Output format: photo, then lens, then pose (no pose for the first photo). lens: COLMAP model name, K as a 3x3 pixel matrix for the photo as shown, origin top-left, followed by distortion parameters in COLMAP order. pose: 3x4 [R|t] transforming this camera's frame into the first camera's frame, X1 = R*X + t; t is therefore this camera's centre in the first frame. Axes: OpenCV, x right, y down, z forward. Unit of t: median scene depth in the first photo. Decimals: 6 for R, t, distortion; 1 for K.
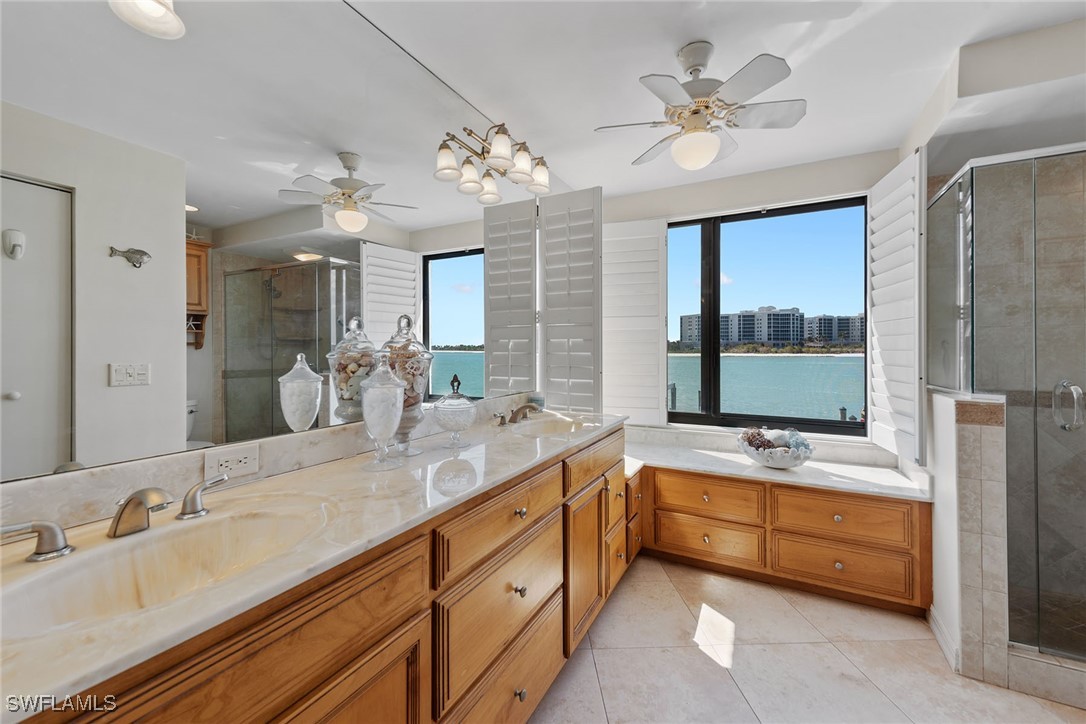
lens RADIAL K [[424.3, 0, 545.2], [0, 424.3, 349.2], [0, 0, 1]] dist [-0.000285, -0.000061]
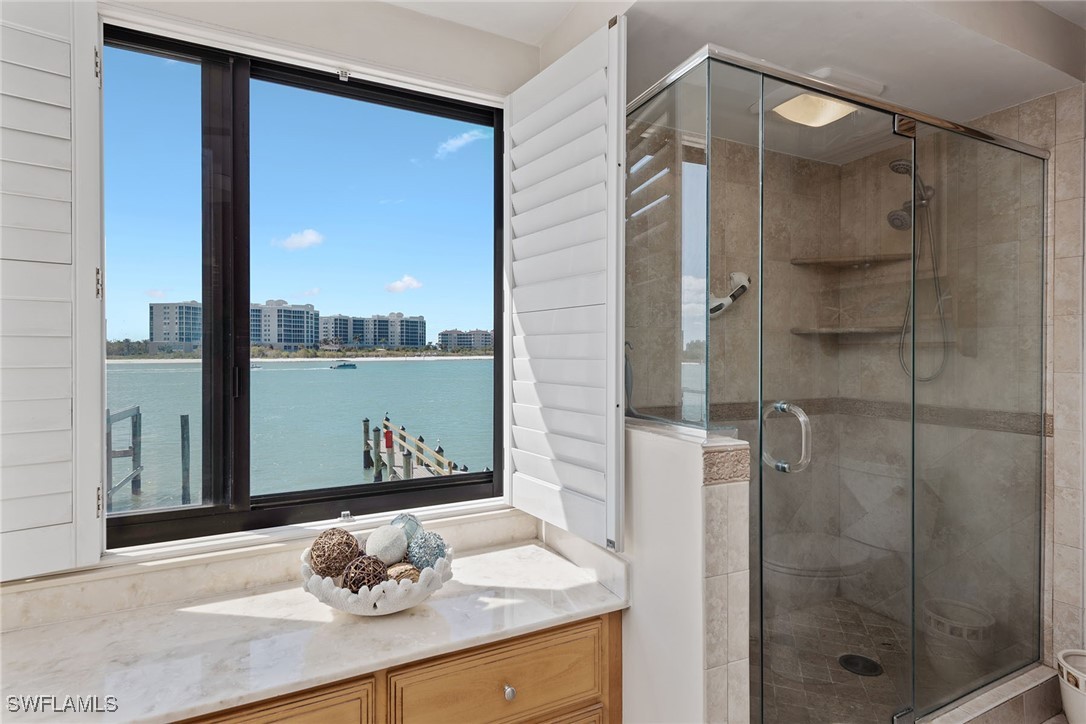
lens RADIAL K [[529.8, 0, 532.8], [0, 529.8, 352.6], [0, 0, 1]] dist [0.015998, -0.000496]
pose [[0.597219, 0.002003, 0.802076, 0.134630], [-0.001594, 0.999998, -0.001310, -0.003221], [-0.802076, -0.000496, 0.597221, 0.410139]]
